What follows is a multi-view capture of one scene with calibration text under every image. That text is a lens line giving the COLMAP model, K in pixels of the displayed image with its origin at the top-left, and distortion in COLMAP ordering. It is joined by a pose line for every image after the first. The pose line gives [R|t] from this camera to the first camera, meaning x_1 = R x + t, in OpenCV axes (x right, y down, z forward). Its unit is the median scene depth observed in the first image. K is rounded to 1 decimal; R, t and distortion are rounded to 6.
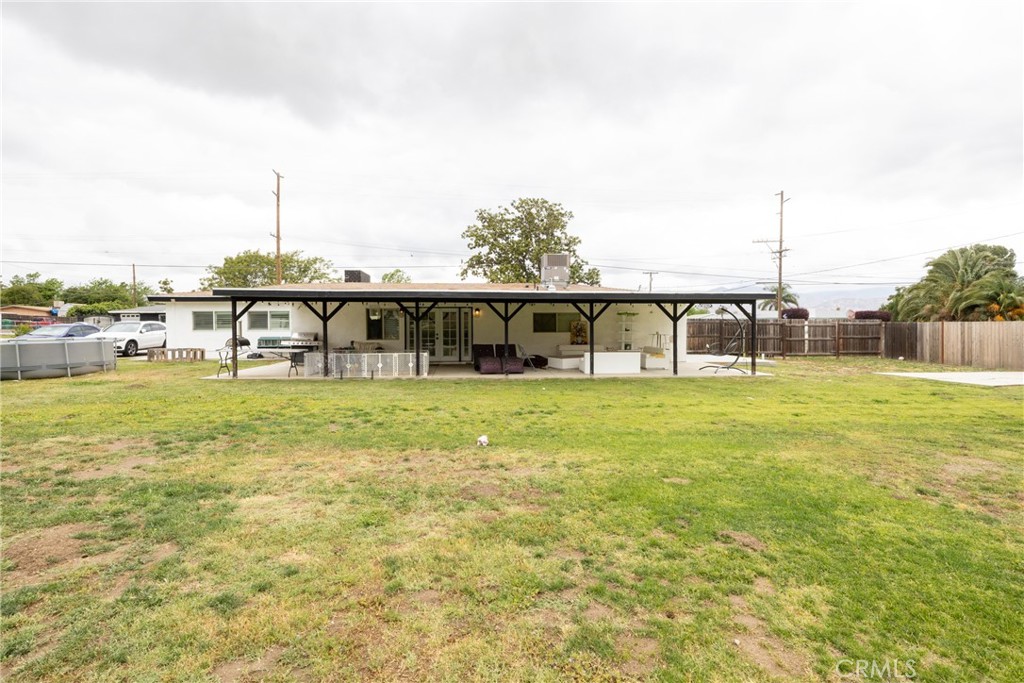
lens RADIAL K [[471.3, 0, 514.6], [0, 471.3, 337.0], [0, 0, 1]] dist [-0.015110, -0.000021]
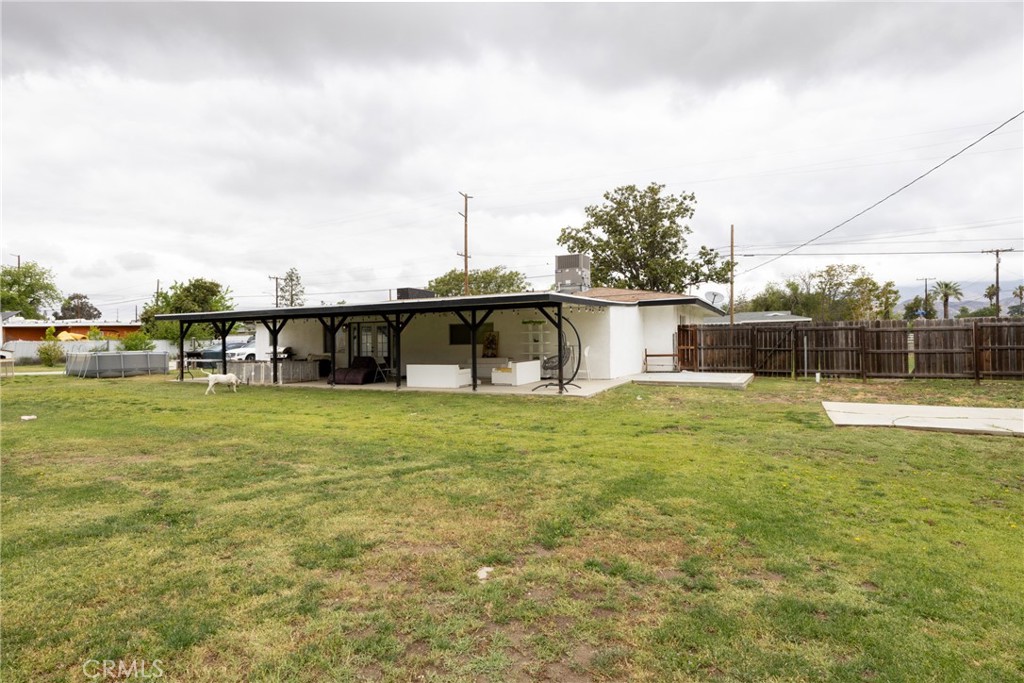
lens RADIAL K [[546.6, 0, 519.9], [0, 546.6, 342.1], [0, 0, 1]] dist [-0.017851, 0.013009]
pose [[0.847170, -0.012815, -0.531167, 0.565258], [0.002903, 0.999806, -0.019492, 0.004915], [0.531314, 0.014971, 0.847043, 0.101040]]
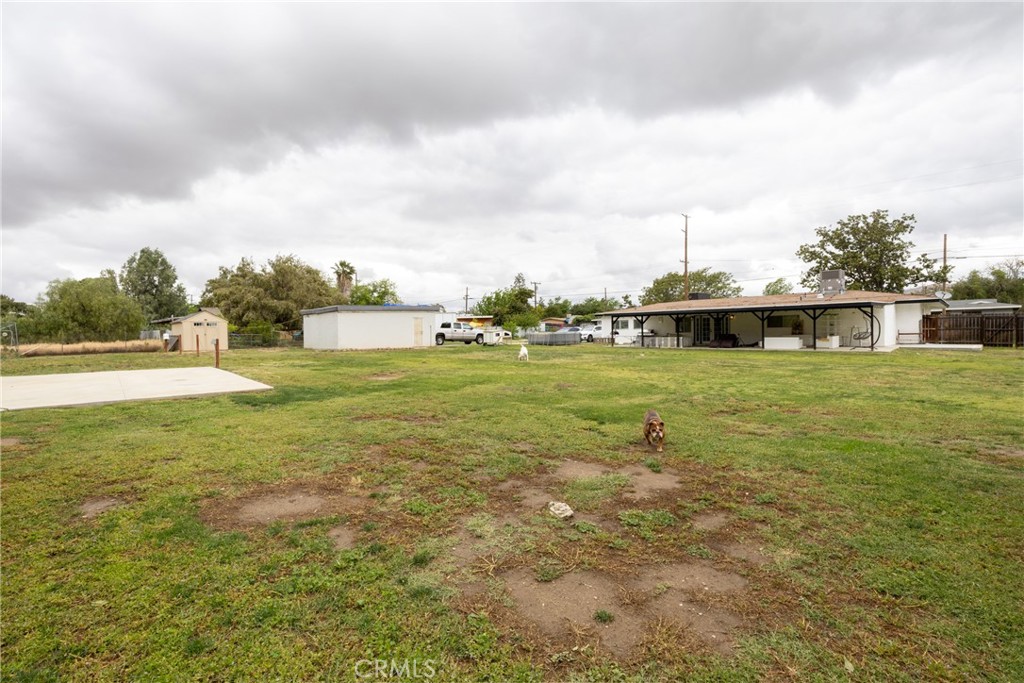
lens RADIAL K [[471.3, 0, 516.9], [0, 471.3, 336.3], [0, 0, 1]] dist [-0.015110, -0.000021]
pose [[0.628896, -0.002126, -0.777487, 0.590114], [-0.001448, 0.999991, -0.003906, 0.021693], [0.777488, 0.003582, 0.628887, -0.567376]]
